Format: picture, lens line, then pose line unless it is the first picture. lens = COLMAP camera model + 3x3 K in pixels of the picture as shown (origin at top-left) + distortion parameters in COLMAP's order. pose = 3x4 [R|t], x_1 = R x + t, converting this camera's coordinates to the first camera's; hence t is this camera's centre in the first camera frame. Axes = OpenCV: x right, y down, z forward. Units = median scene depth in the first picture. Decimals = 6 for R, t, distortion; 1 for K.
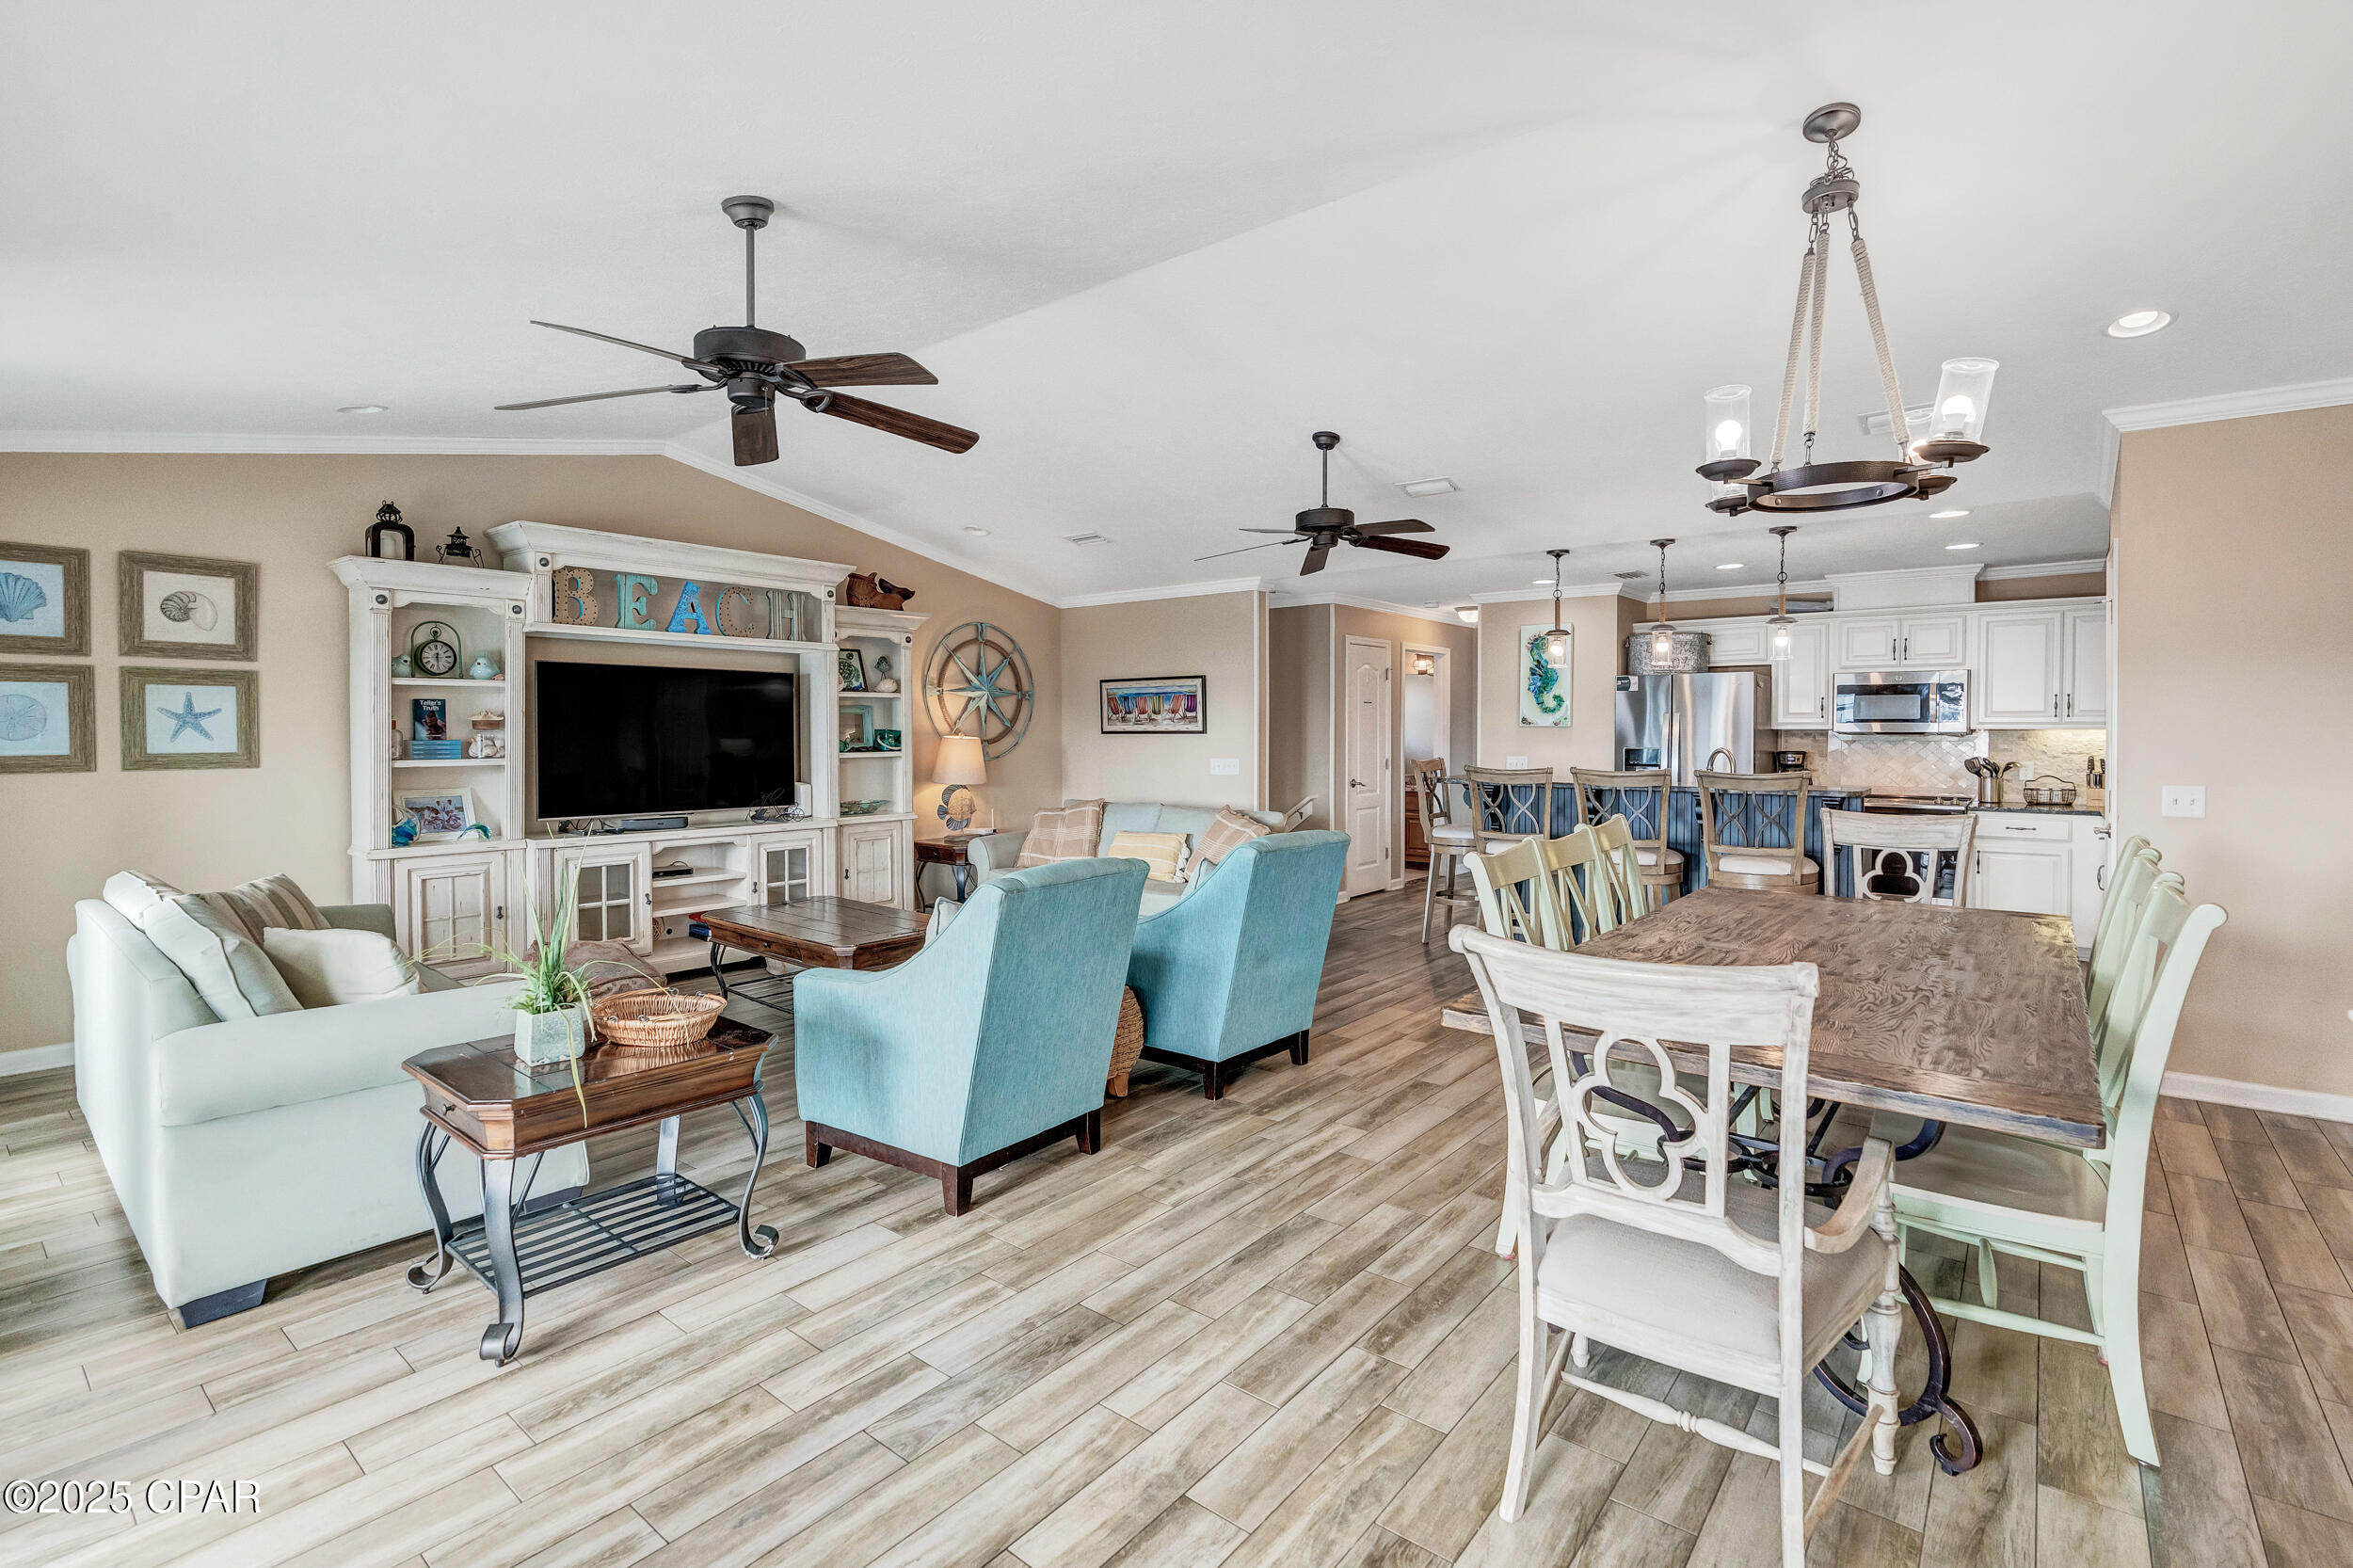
lens RADIAL K [[1059.0, 0, 1196.2], [0, 1059.0, 752.6], [0, 0, 1]] dist [-0.009714, 0.003161]
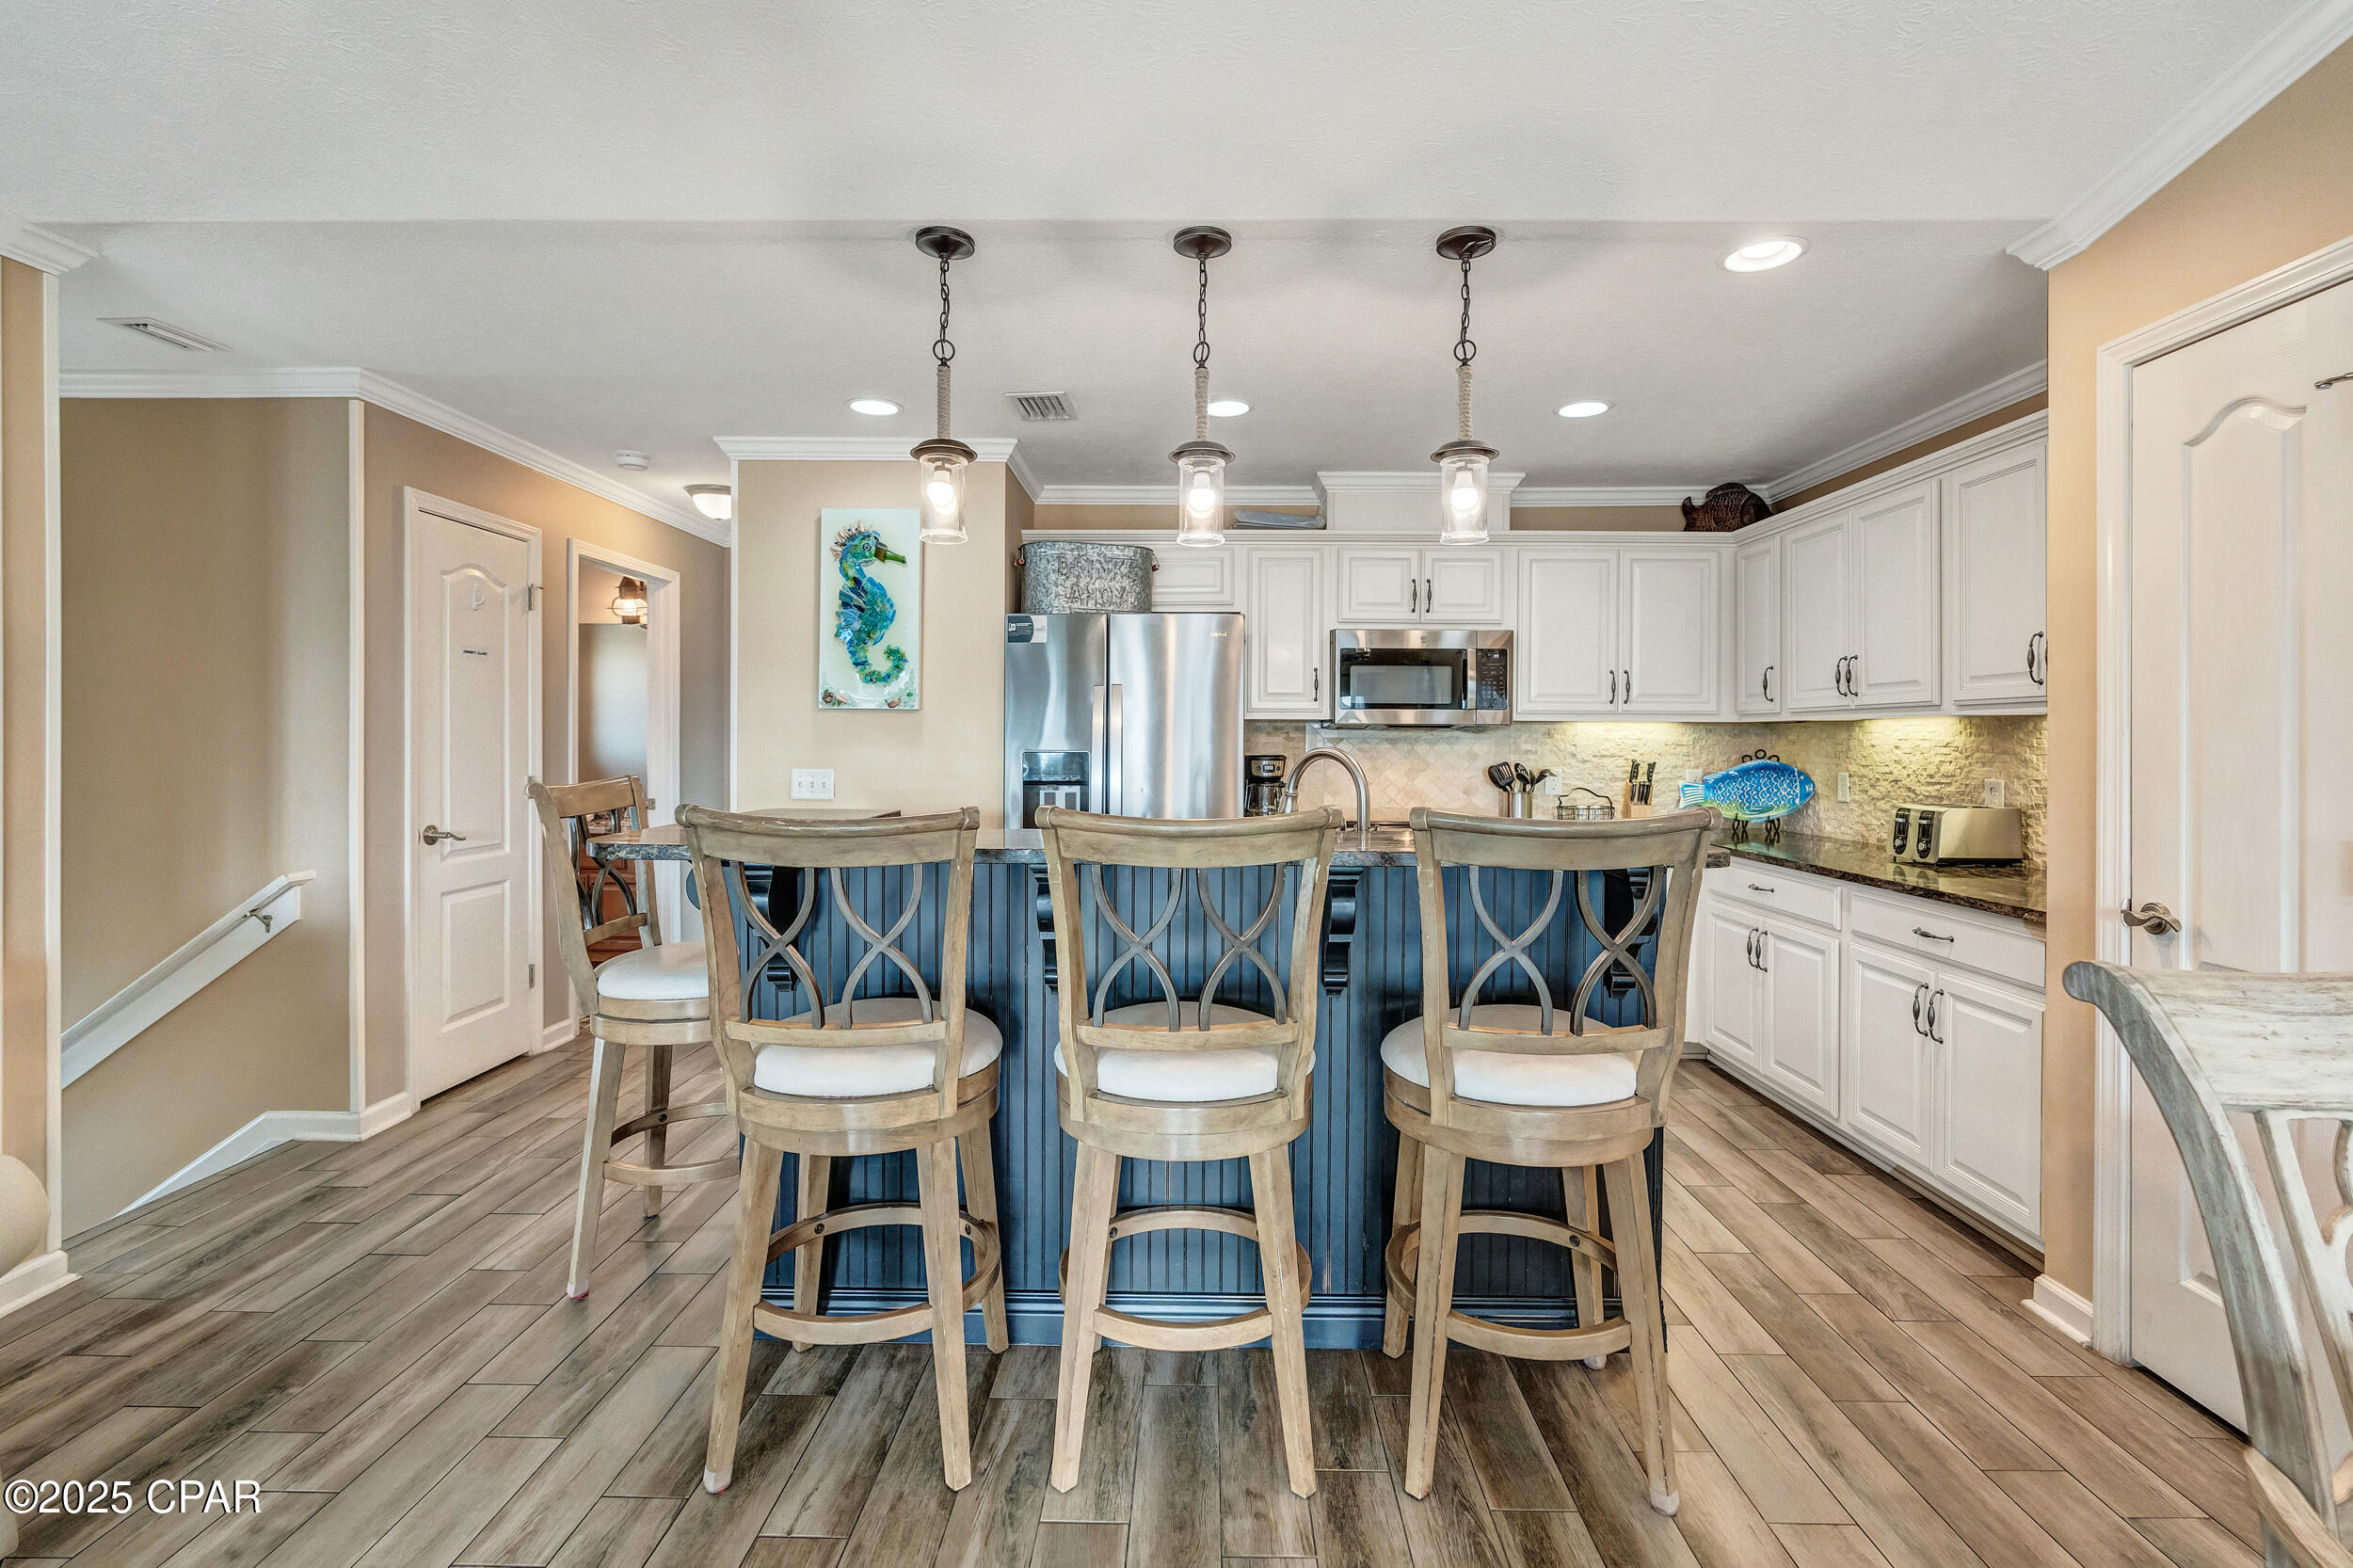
lens RADIAL K [[1059.0, 0, 1186.0], [0, 1059.0, 746.8], [0, 0, 1]] dist [-0.009714, 0.003161]
pose [[0.789025, 0.000336, 0.614361, 0.164652], [0.007681, 0.999916, -0.010413, 0.000015], [-0.614313, 0.012935, 0.788956, 0.606671]]
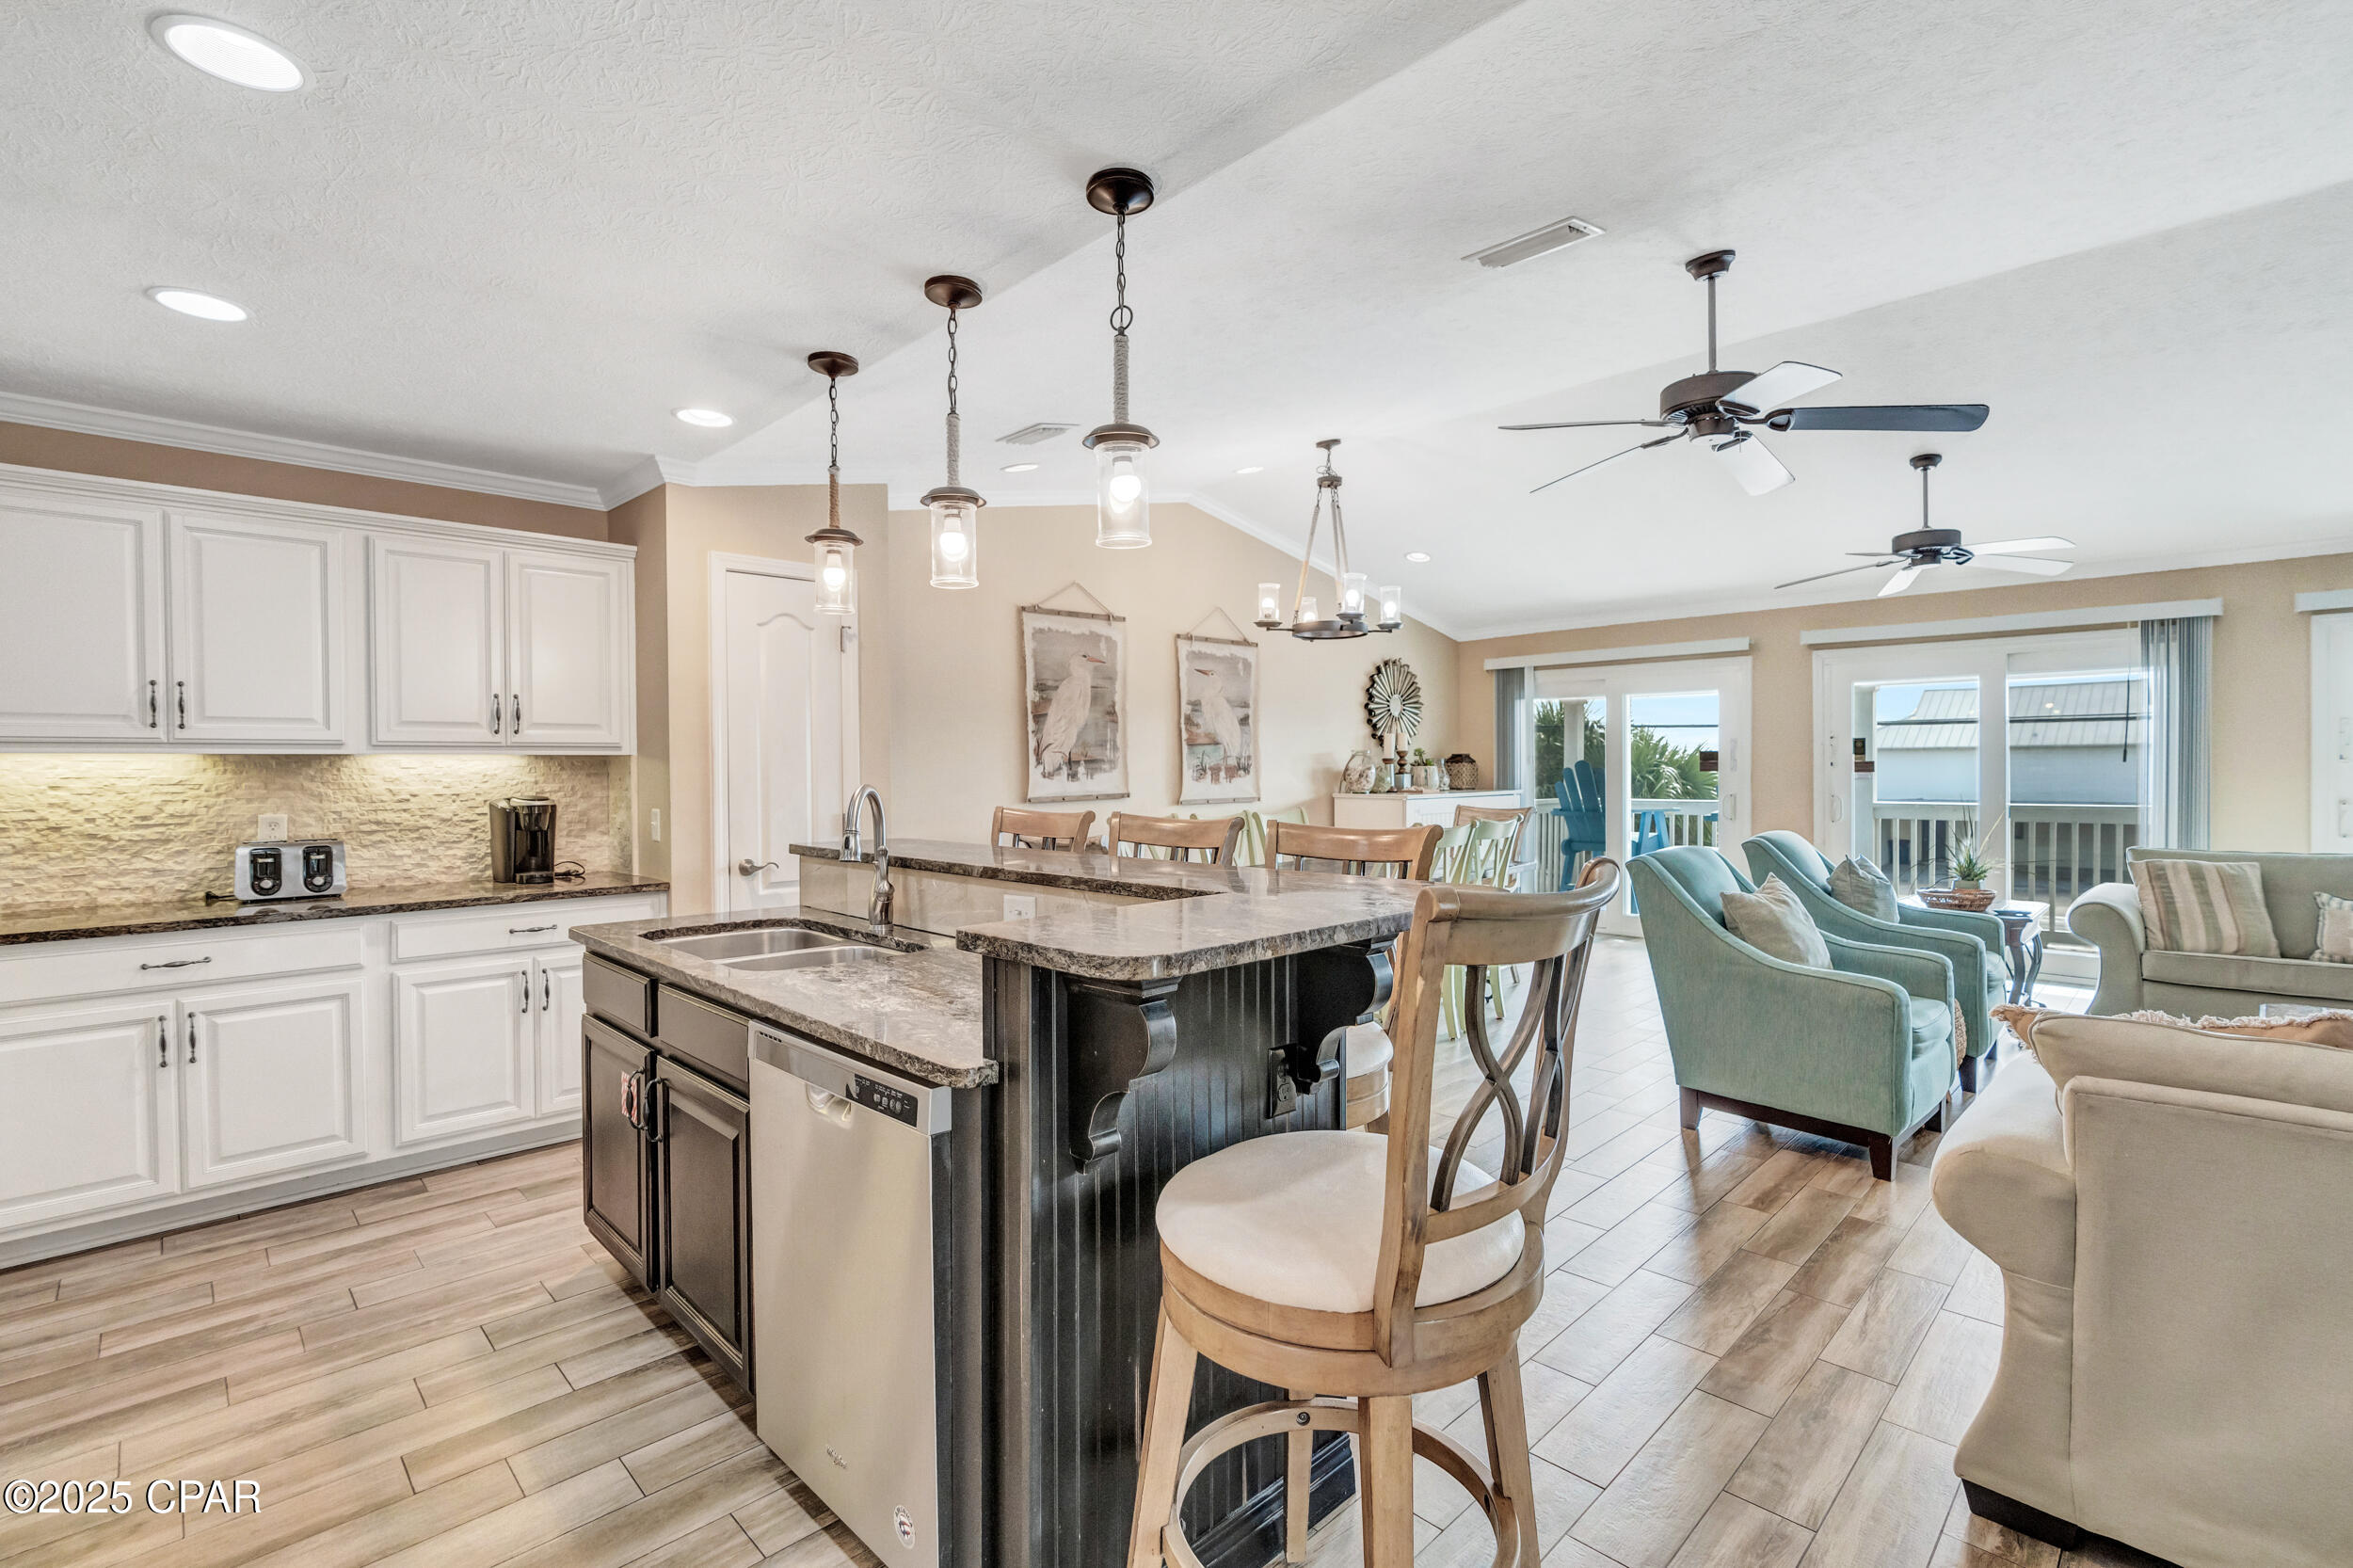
lens RADIAL K [[1059.0, 0, 1182.4], [0, 1059.0, 781.3], [0, 0, 1]] dist [-0.009714, 0.003161]
pose [[-0.993795, 0.006738, 0.111020, 0.270705], [0.010466, 0.999400, 0.033030, -0.016159], [-0.110731, 0.033987, -0.993269, 1.246281]]
